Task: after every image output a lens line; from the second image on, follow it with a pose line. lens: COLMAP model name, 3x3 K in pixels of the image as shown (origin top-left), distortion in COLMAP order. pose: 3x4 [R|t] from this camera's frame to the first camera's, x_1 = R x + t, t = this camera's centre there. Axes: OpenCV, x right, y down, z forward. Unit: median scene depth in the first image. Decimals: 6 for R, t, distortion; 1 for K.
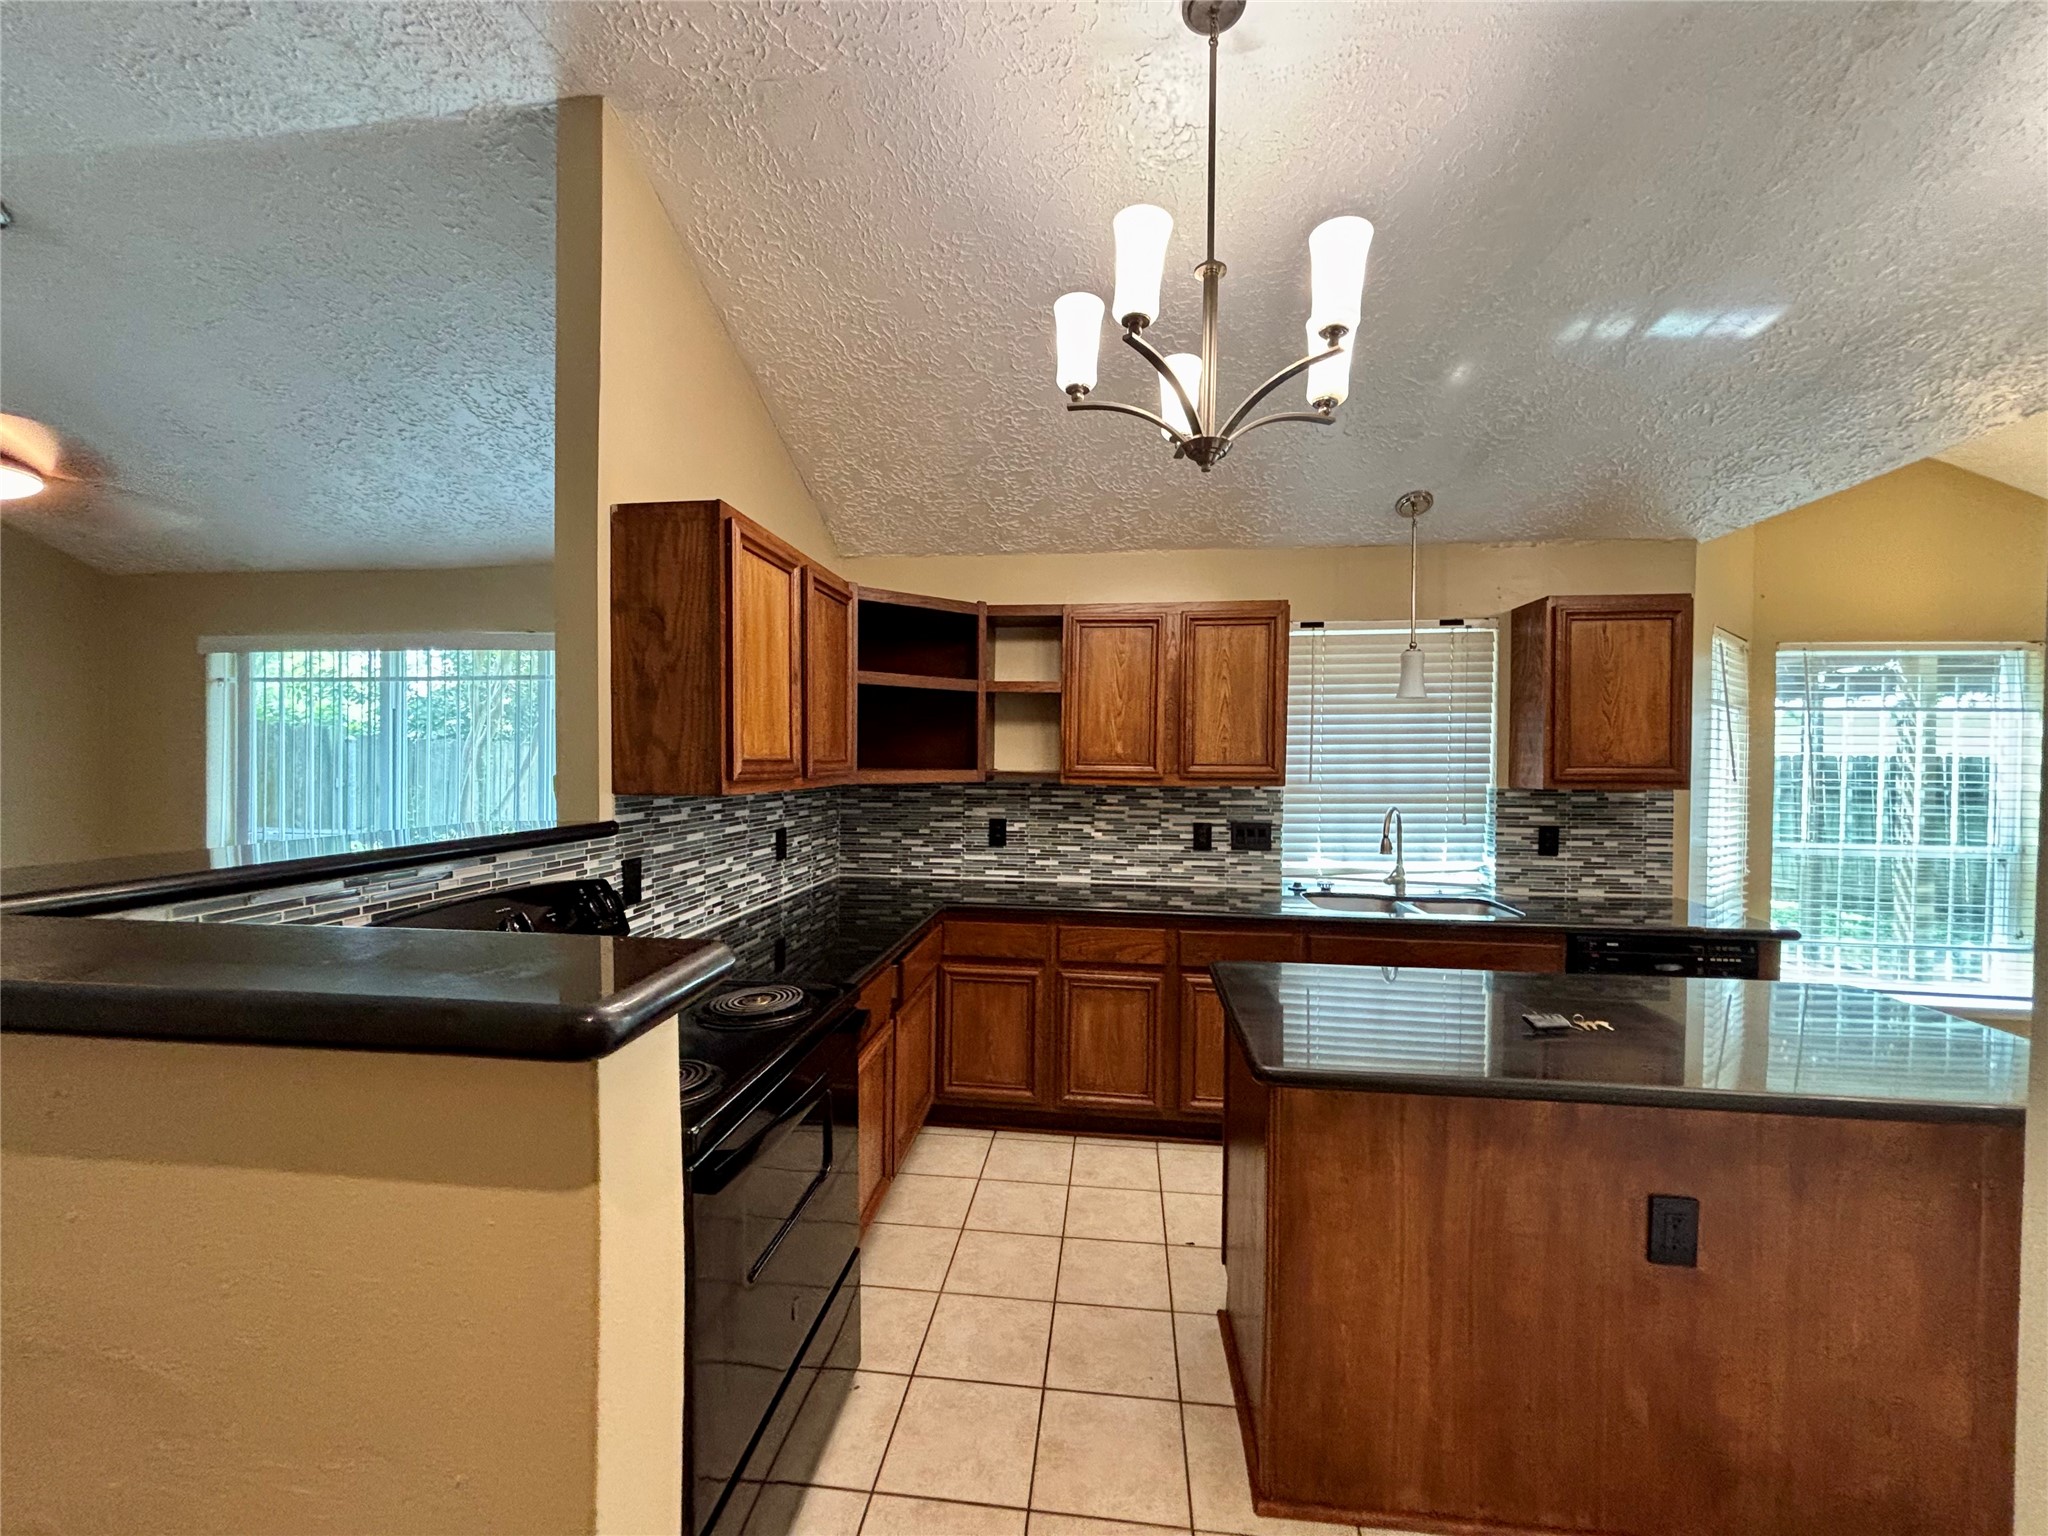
lens RADIAL K [[821.3, 0, 1026.1], [0, 821.3, 765.9], [0, 0, 1]] dist [-0.001154, 0.000678]
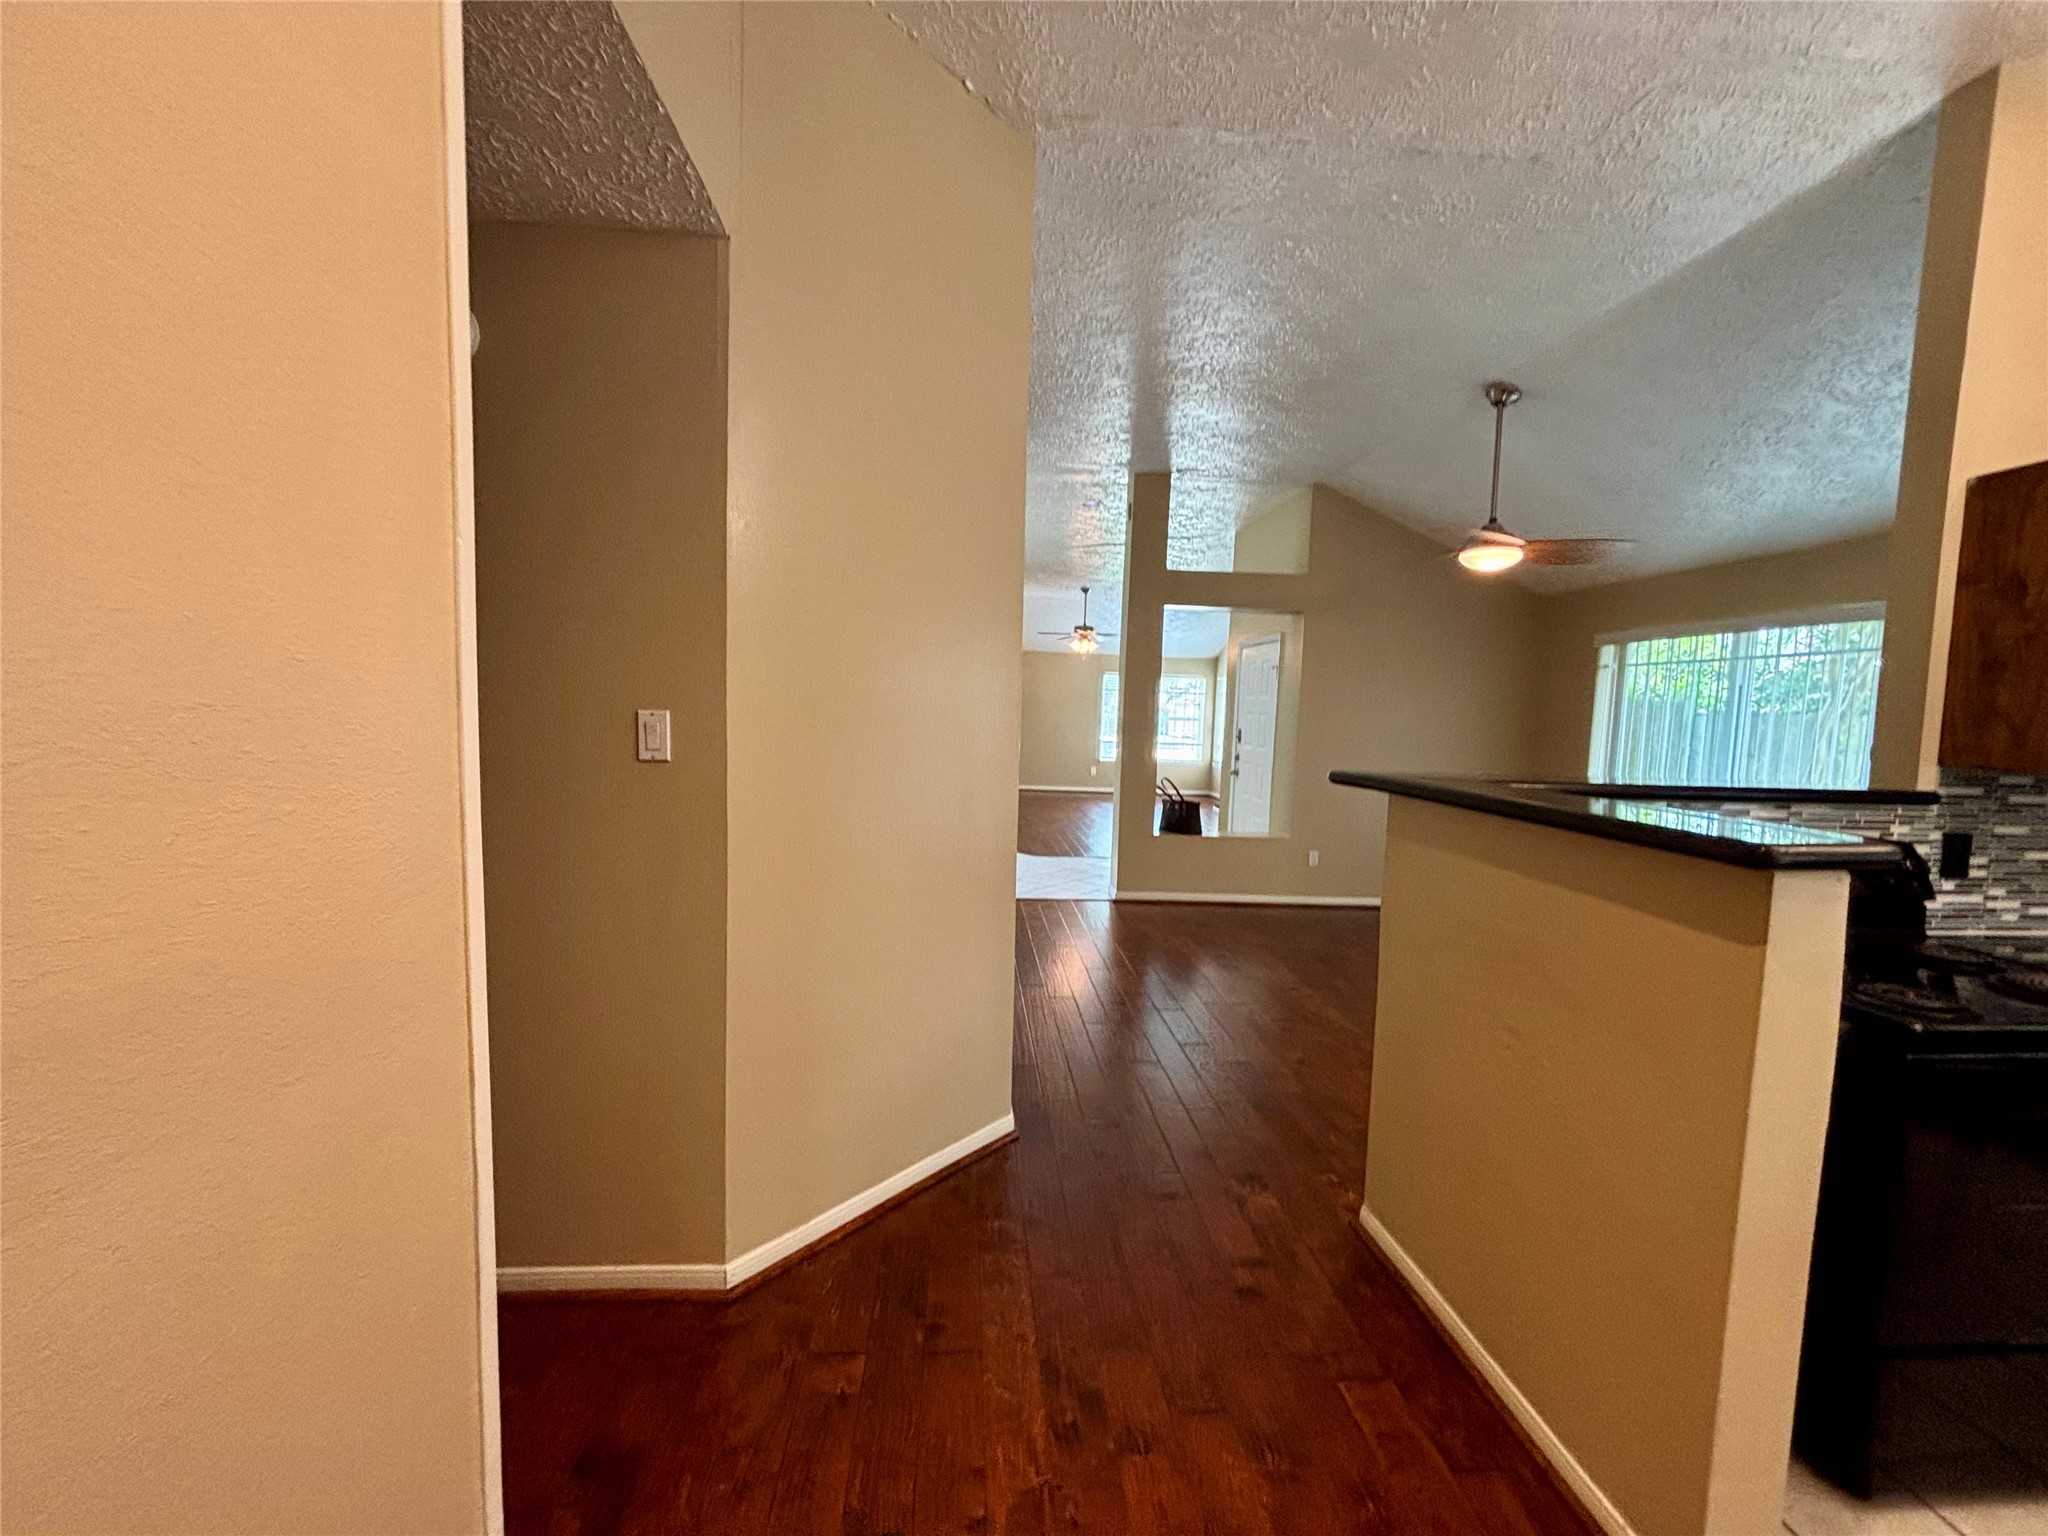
lens RADIAL K [[821.3, 0, 1026.1], [0, 821.3, 765.9], [0, 0, 1]] dist [-0.001154, 0.000678]
pose [[0.187738, 0.072310, -0.979554, 0.260718], [-0.042235, 0.996958, 0.065500, 0.013855], [0.981311, 0.029075, 0.190221, -0.283089]]
